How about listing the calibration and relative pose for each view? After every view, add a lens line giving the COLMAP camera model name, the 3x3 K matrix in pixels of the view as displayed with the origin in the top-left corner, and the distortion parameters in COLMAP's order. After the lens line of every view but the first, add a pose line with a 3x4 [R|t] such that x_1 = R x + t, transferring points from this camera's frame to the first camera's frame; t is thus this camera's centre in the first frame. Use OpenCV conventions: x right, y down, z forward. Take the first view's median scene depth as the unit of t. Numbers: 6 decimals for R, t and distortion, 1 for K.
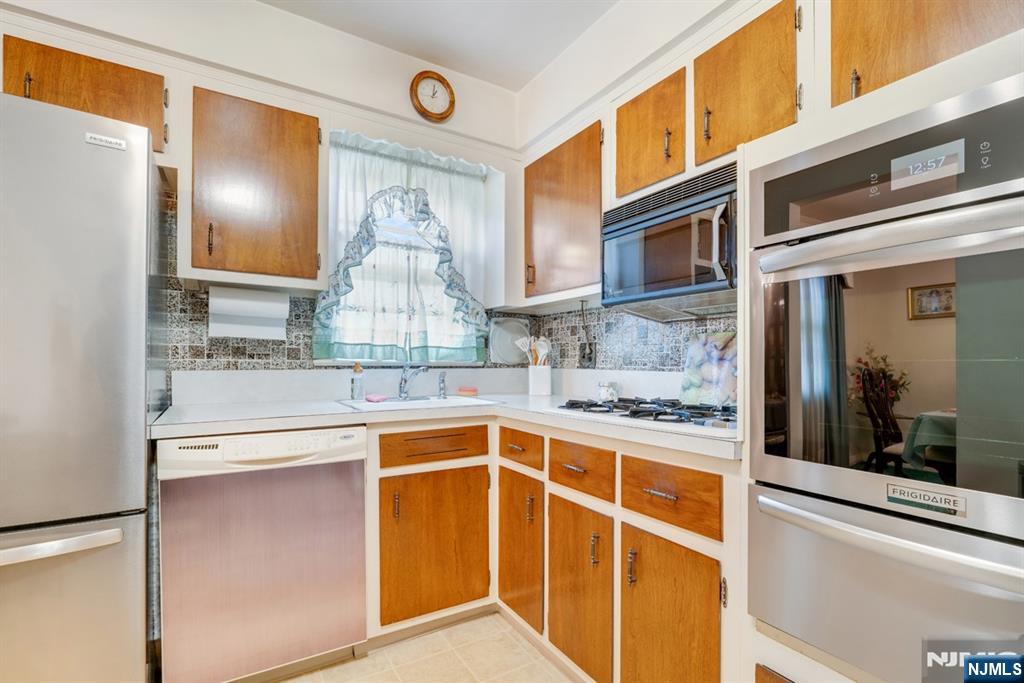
lens RADIAL K [[476.5, 0, 509.1], [0, 476.5, 364.6], [0, 0, 1]] dist [-0.003027, 0.000055]
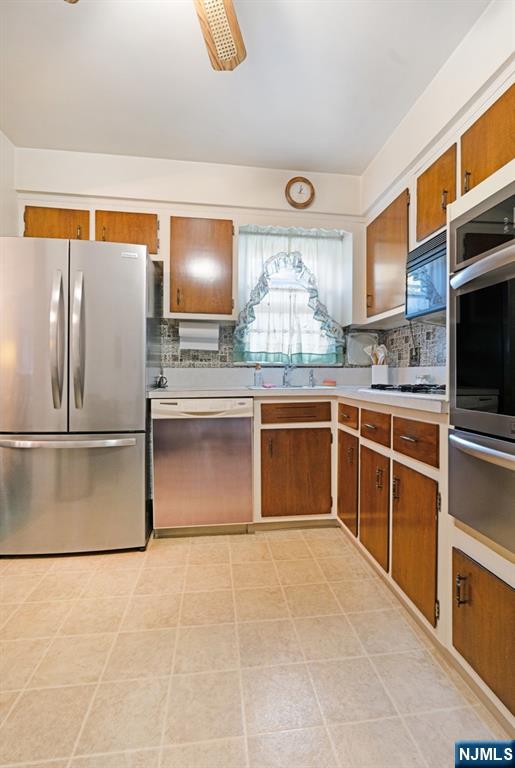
lens RADIAL K [[356.2, 0, 259.0], [0, 356.2, 377.4], [0, 0, 1]] dist [-0.000997, 0.000308]
pose [[0.916563, 0.003501, -0.399875, 0.191575], [-0.000968, 0.999978, 0.006536, 0.038489], [0.399890, -0.005604, 0.916546, -0.135578]]
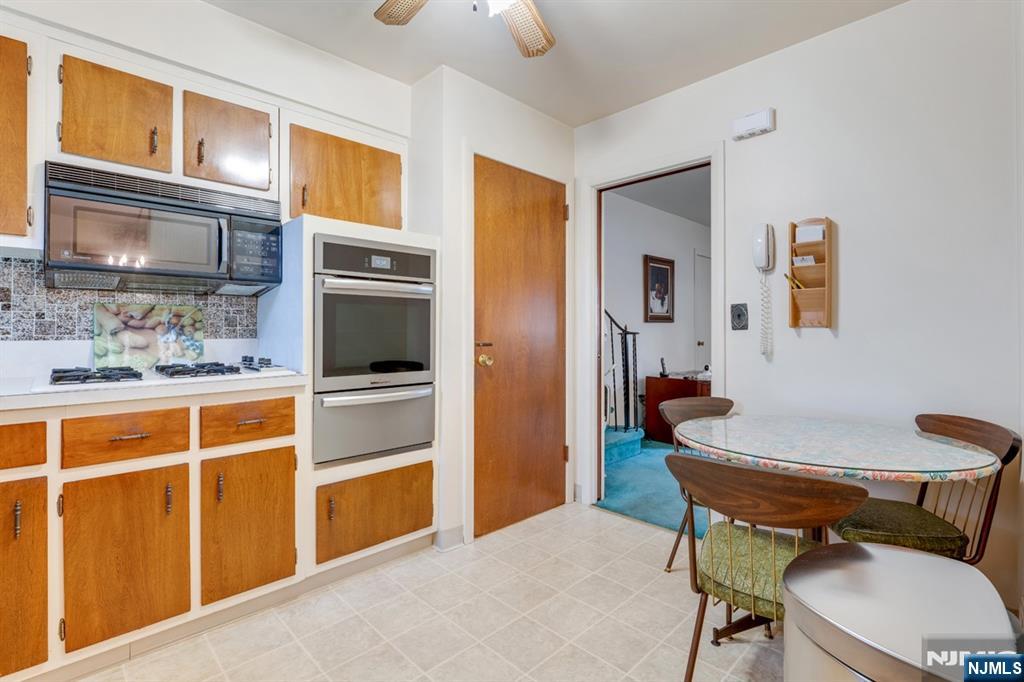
lens RADIAL K [[474.9, 0, 510.5], [0, 474.9, 326.4], [0, 0, 1]] dist [-0.000997, 0.000308]
pose [[-0.226476, 0.001318, 0.974016, -0.736722], [-0.000818, 0.999998, -0.001543, -0.011689], [-0.974016, -0.001146, -0.226474, 0.319973]]
